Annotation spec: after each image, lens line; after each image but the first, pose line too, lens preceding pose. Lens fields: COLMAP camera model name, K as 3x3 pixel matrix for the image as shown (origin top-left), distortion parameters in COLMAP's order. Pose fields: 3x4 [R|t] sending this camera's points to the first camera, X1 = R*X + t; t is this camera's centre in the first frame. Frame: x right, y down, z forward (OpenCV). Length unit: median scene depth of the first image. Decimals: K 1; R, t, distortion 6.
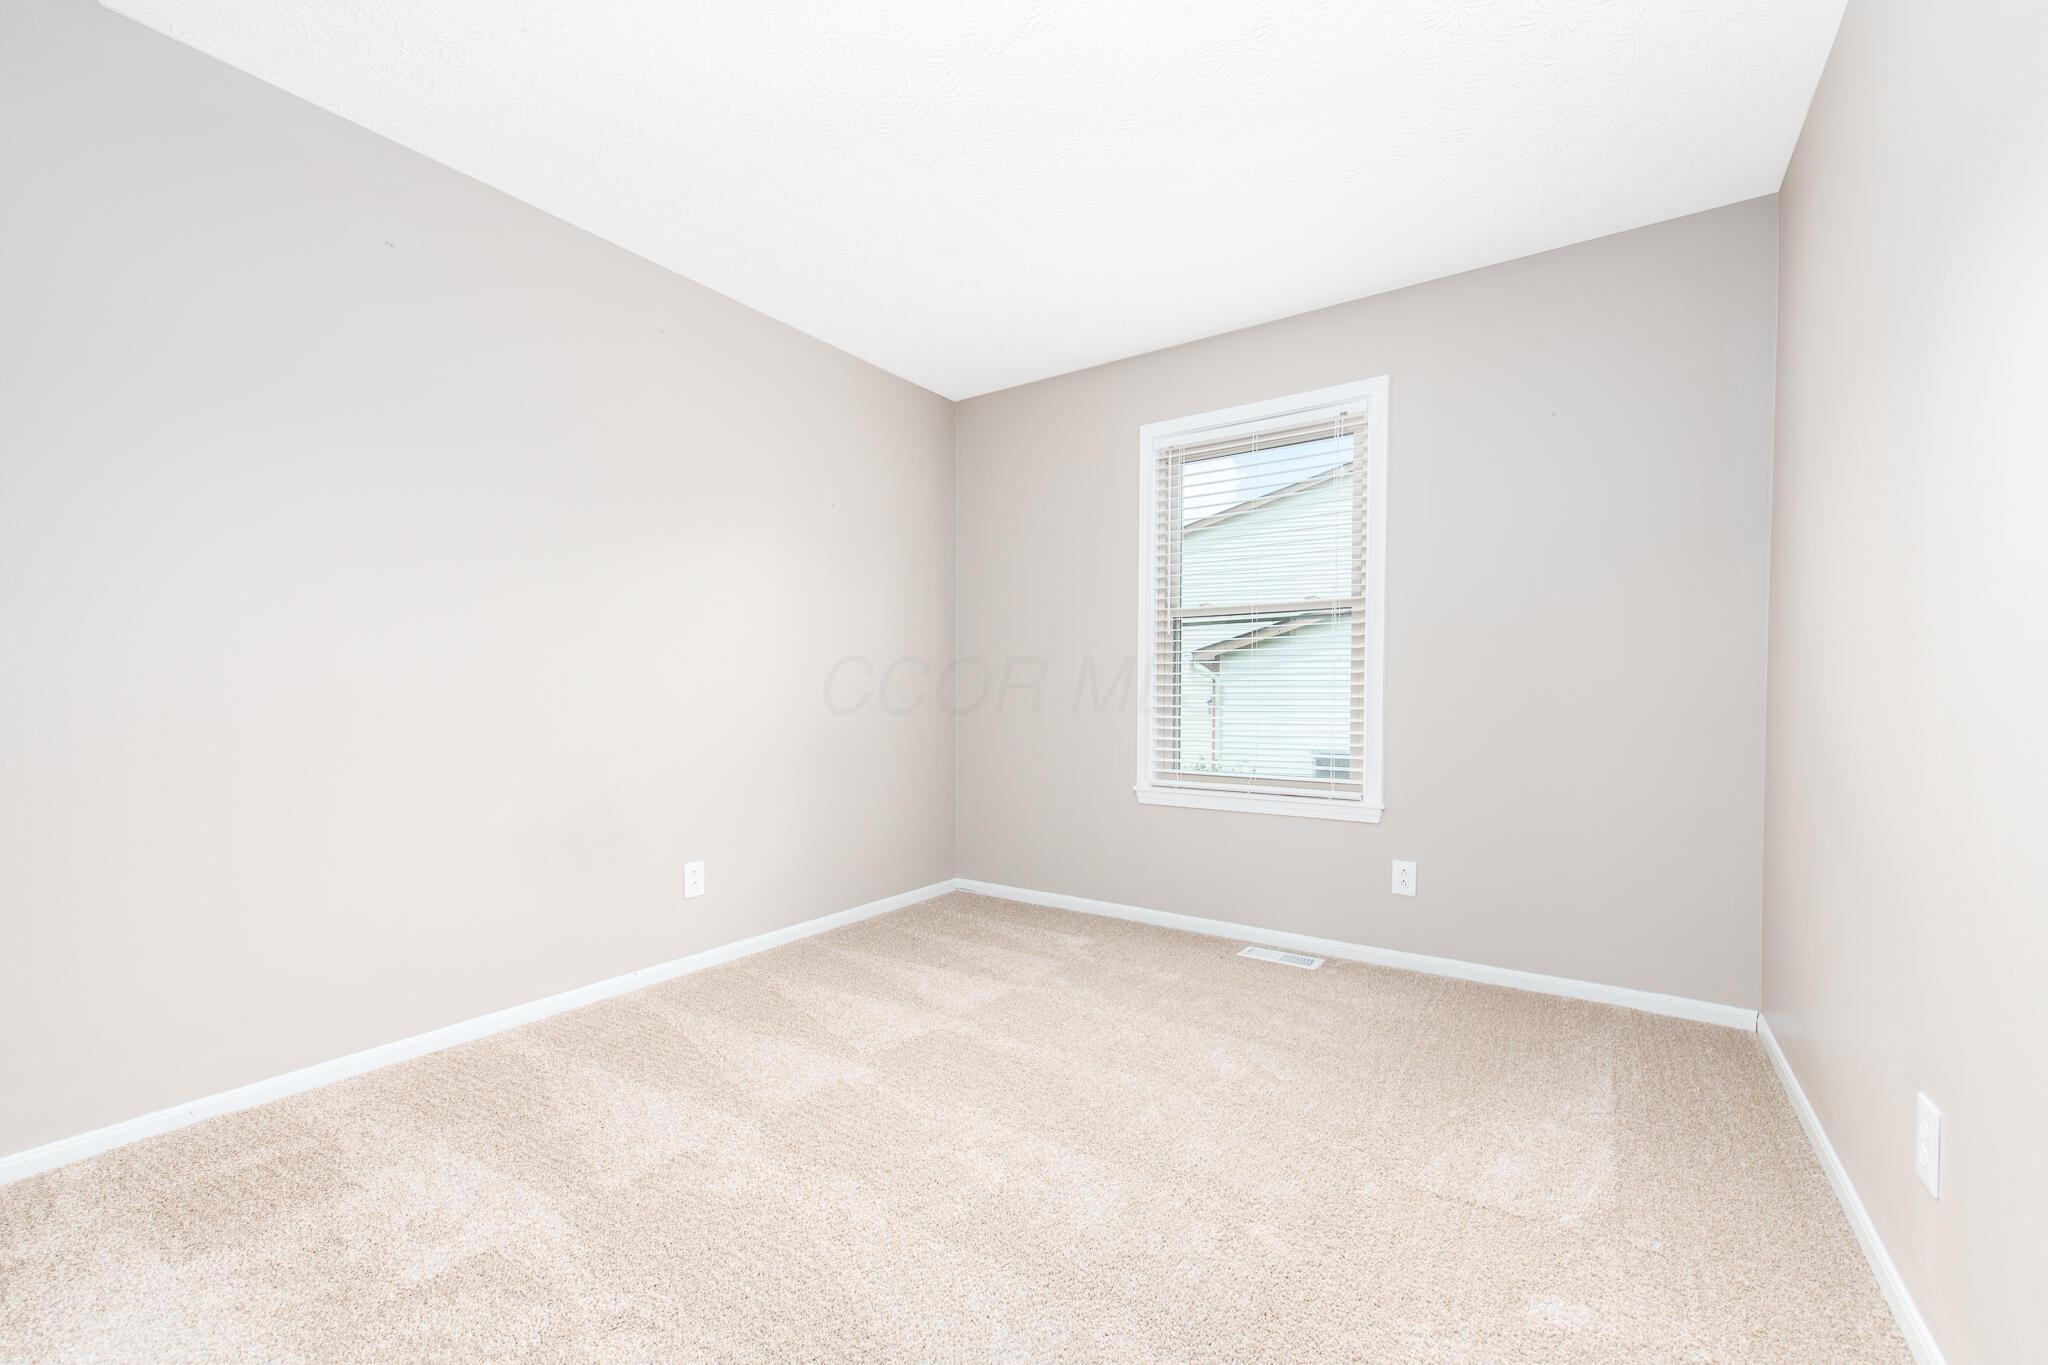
lens RADIAL K [[836.9, 0, 1003.8], [0, 836.9, 713.2], [0, 0, 1]] dist [0.011214, 0.000533]
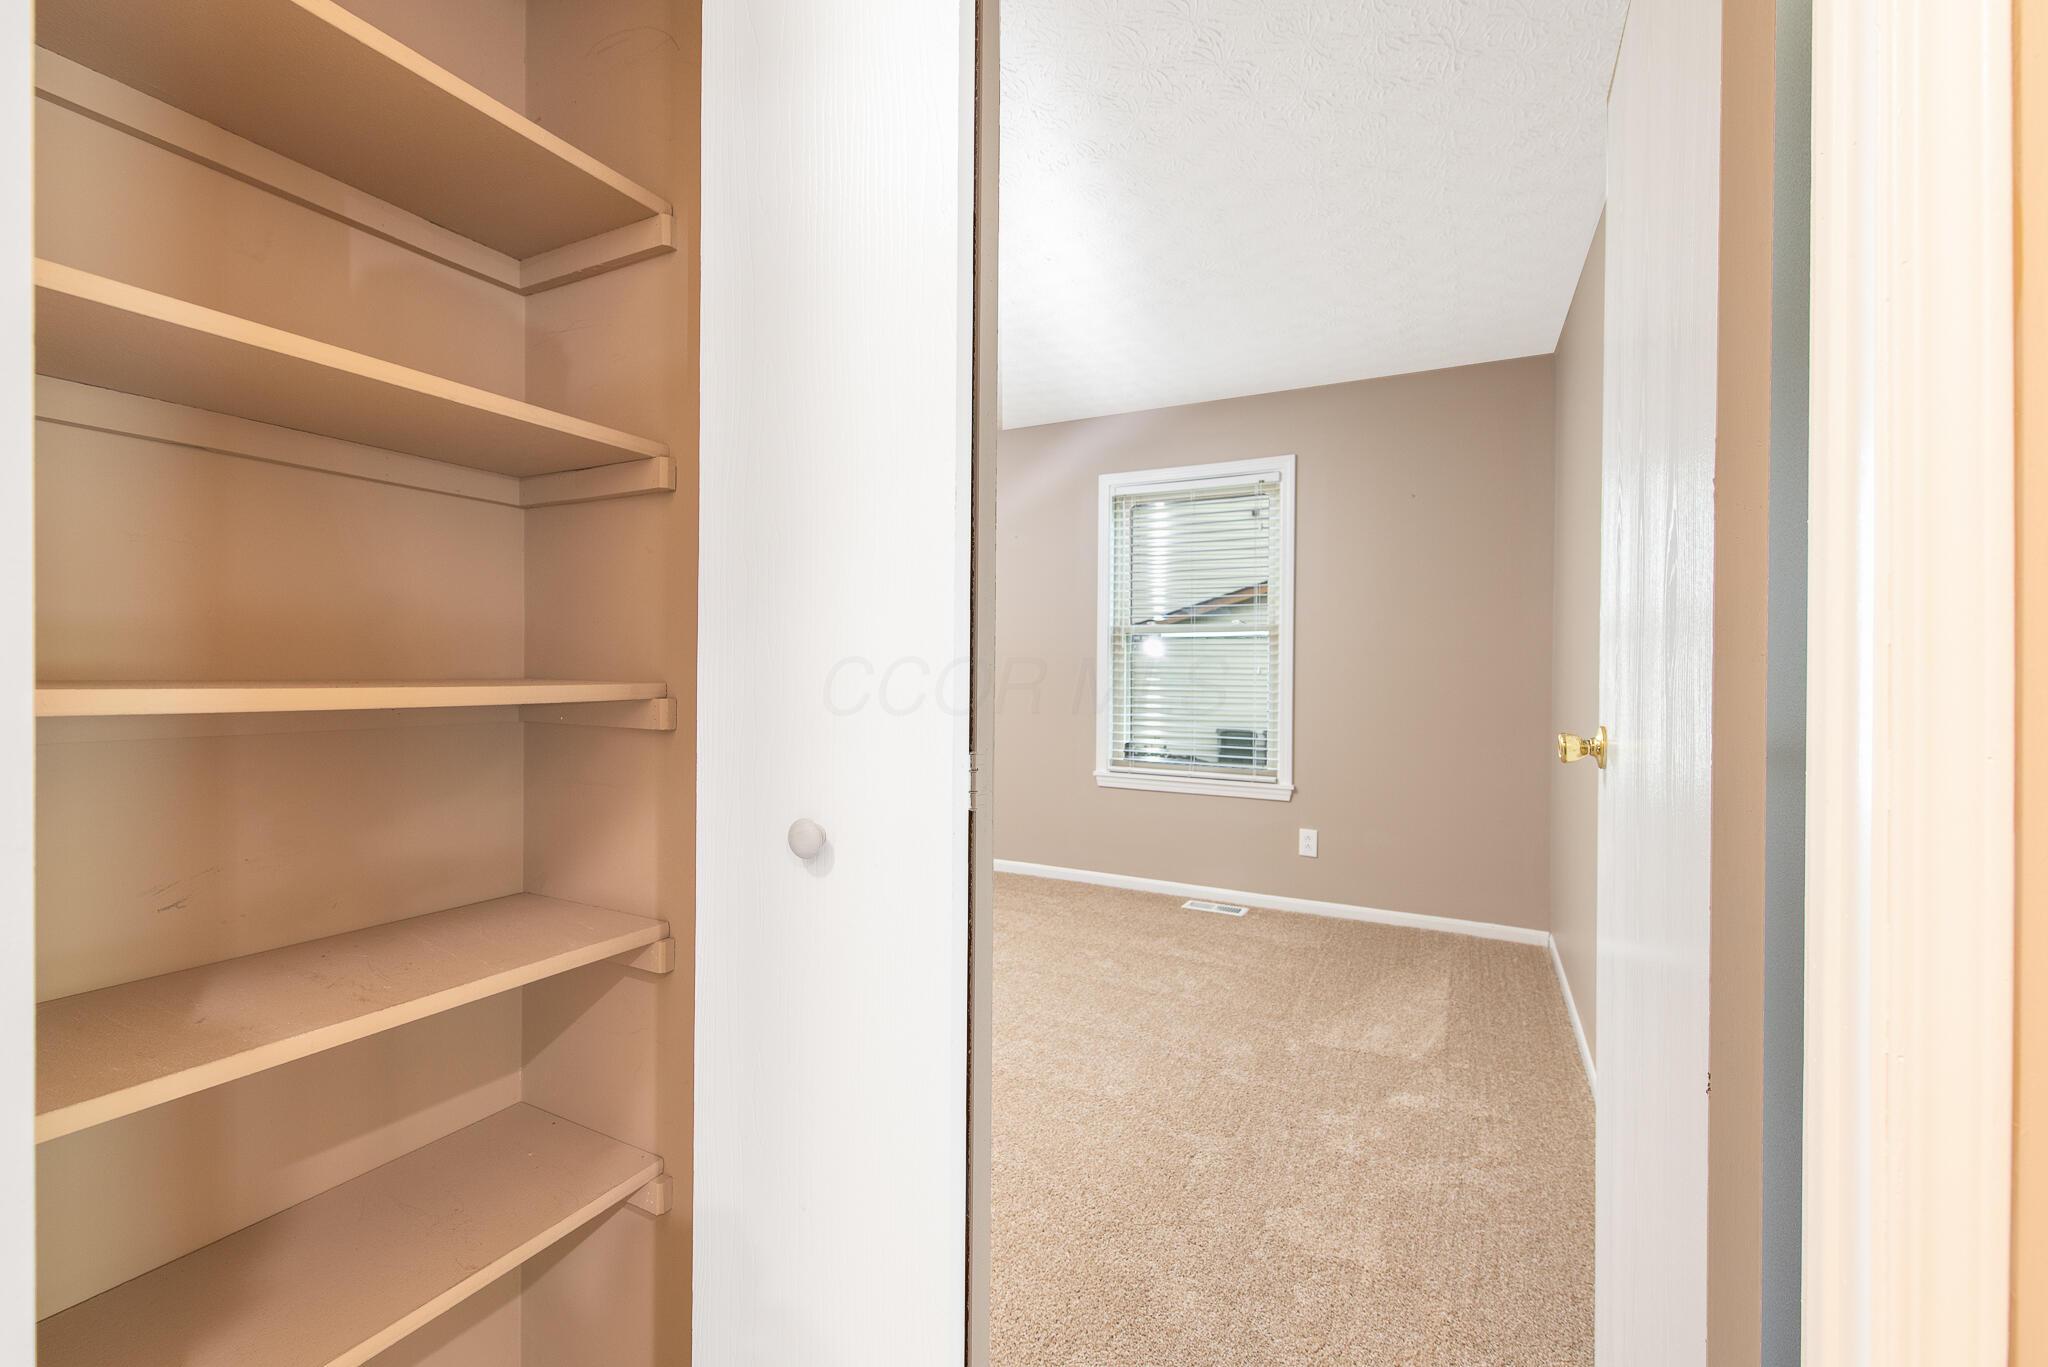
lens RADIAL K [[836.9, 0, 1023.1], [0, 836.9, 674.2], [0, 0, 1]] dist [0.011214, 0.000533]
pose [[0.991558, 0.005390, 0.129554, -0.147341], [-0.002806, 0.999794, -0.020123, -0.041941], [-0.129636, 0.019590, 0.991368, -0.265120]]
